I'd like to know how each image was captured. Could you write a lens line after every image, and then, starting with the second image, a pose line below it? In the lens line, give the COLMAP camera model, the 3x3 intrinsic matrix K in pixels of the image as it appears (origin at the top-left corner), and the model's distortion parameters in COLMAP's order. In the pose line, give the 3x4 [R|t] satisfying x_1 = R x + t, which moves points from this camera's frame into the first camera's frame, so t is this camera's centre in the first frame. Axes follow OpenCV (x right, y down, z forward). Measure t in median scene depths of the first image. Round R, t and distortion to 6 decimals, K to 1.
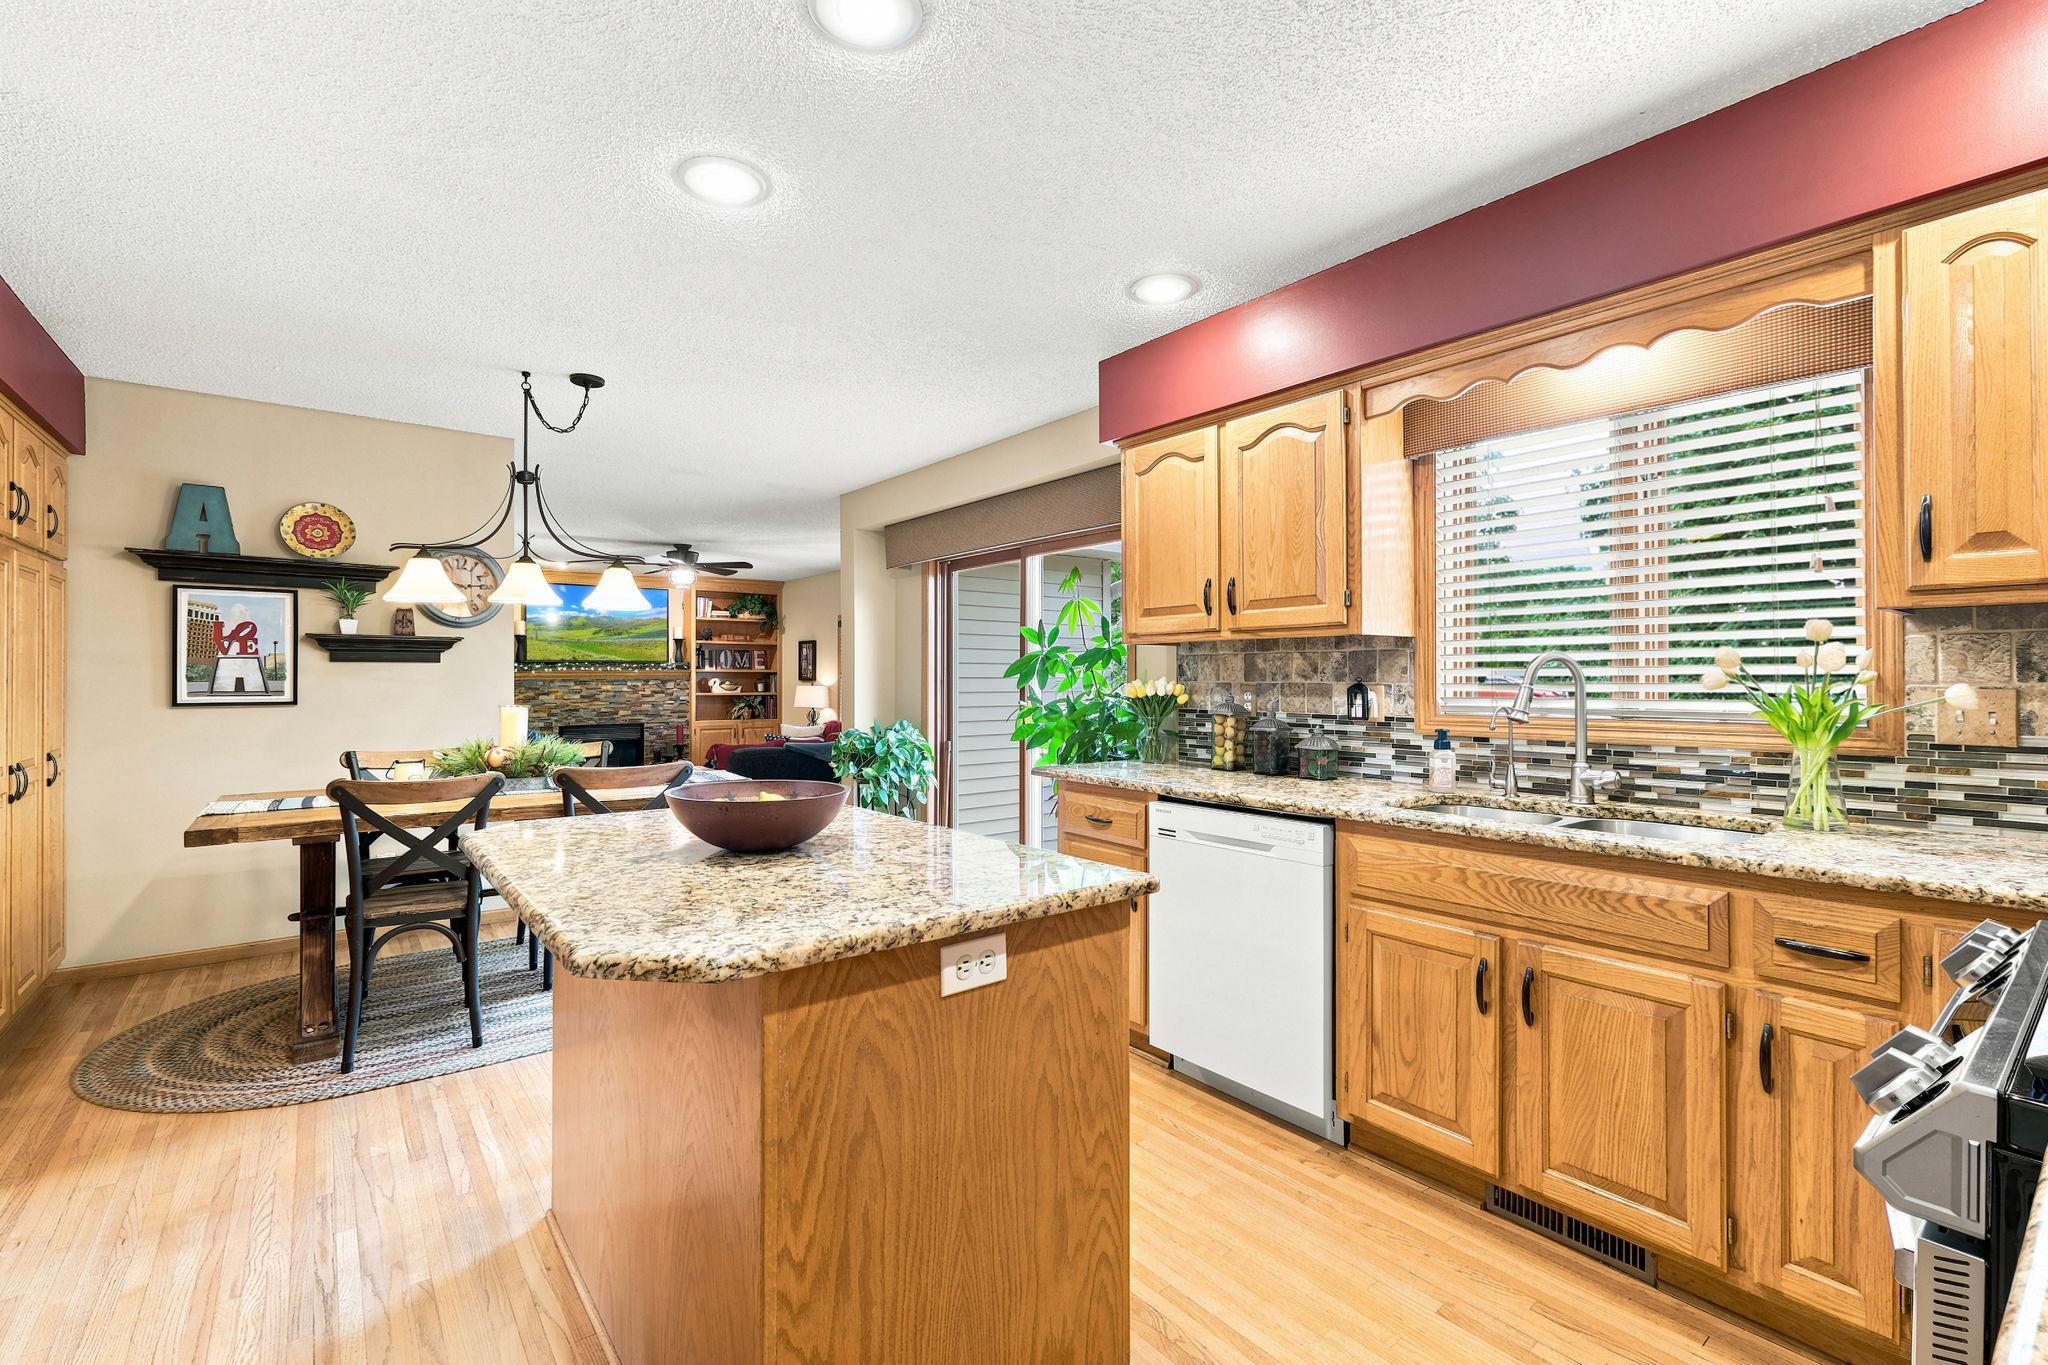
lens RADIAL K [[908.9, 0, 1030.1], [0, 908.9, 677.9], [0, 0, 1]] dist [-0.002592, 0.002066]
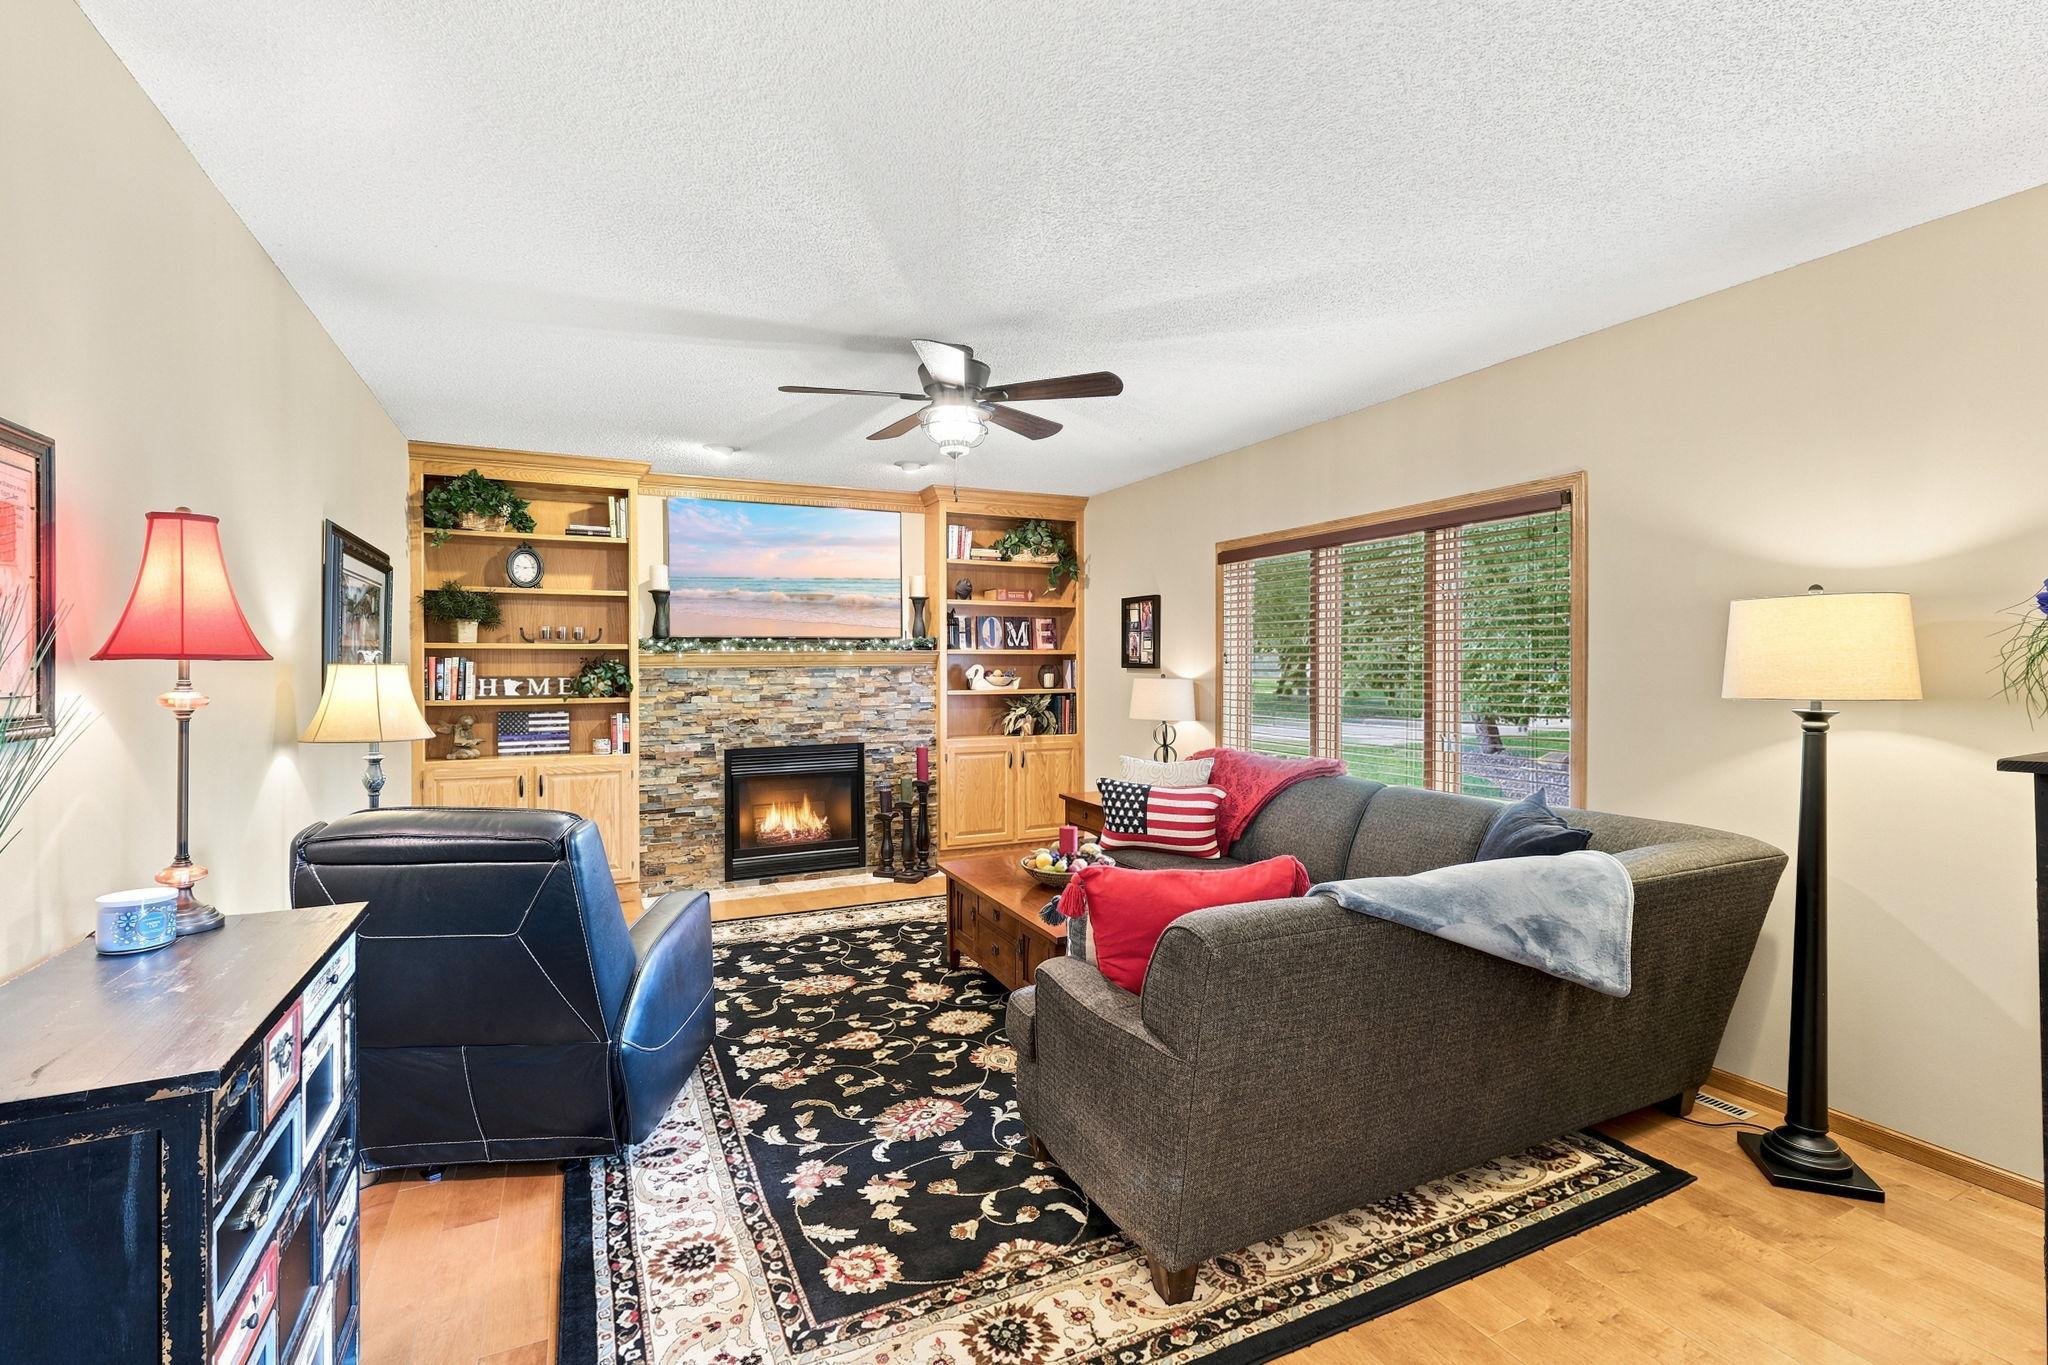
lens RADIAL K [[908.9, 0, 1021.1], [0, 908.9, 674.7], [0, 0, 1]] dist [-0.002592, 0.002066]
pose [[0.977820, -0.001947, -0.209438, -0.512127], [0.004403, 0.999927, 0.011263, 0.000390], [0.209401, -0.011936, 0.977757, 1.134428]]
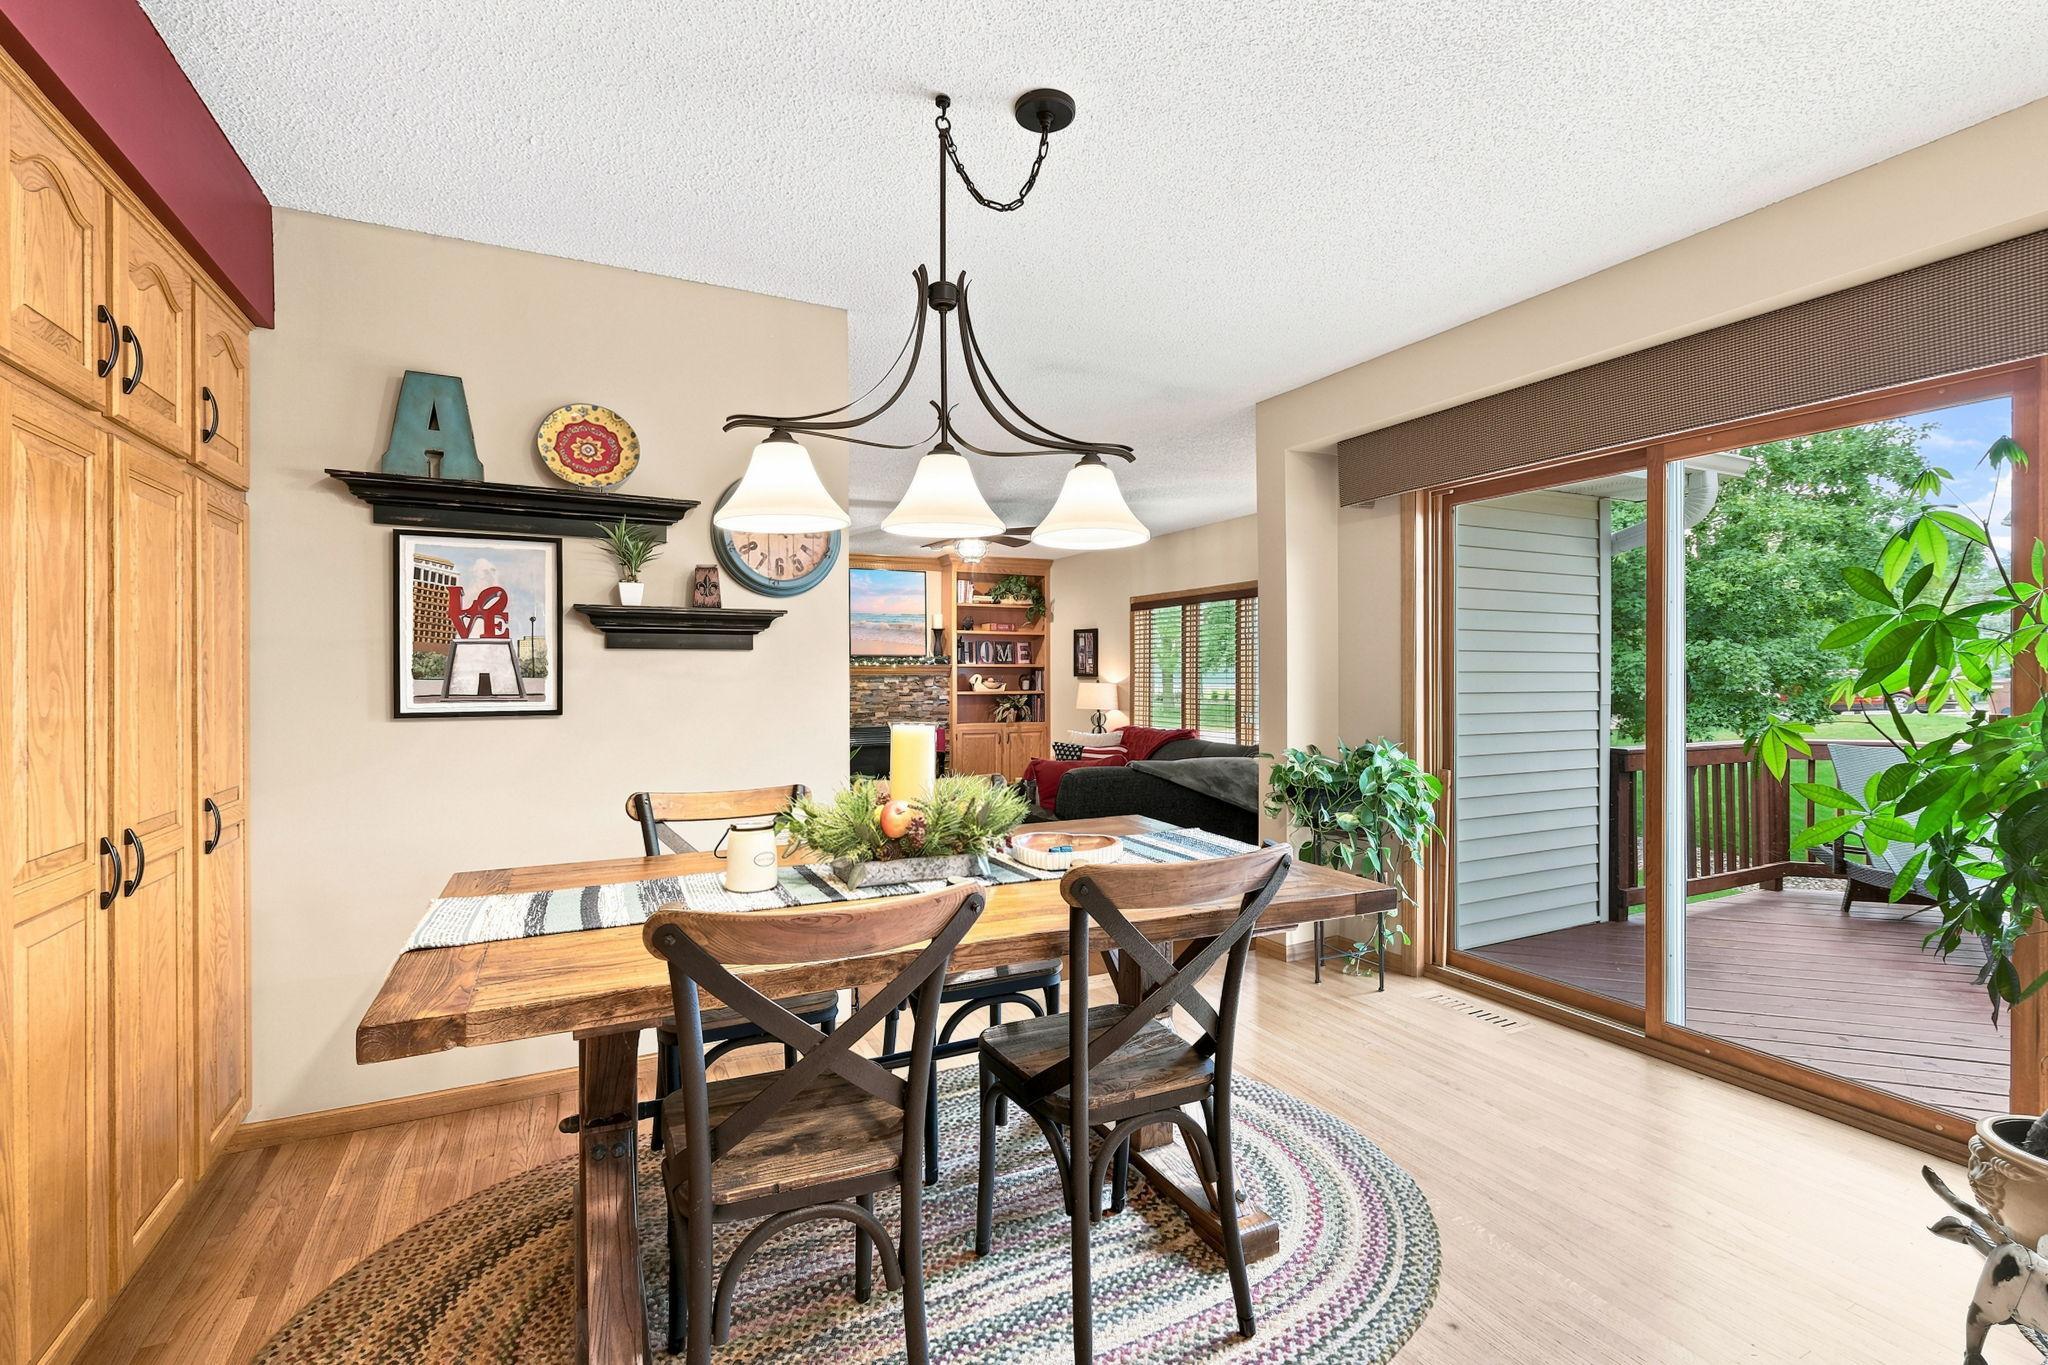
lens RADIAL K [[908.9, 0, 1019.4], [0, 908.9, 680.5], [0, 0, 1]] dist [-0.002592, 0.002066]
pose [[0.980556, -0.001610, -0.196233, -0.360161], [0.002968, 0.999974, 0.006625, 0.001533], [0.196217, -0.007079, 0.980535, 0.428555]]
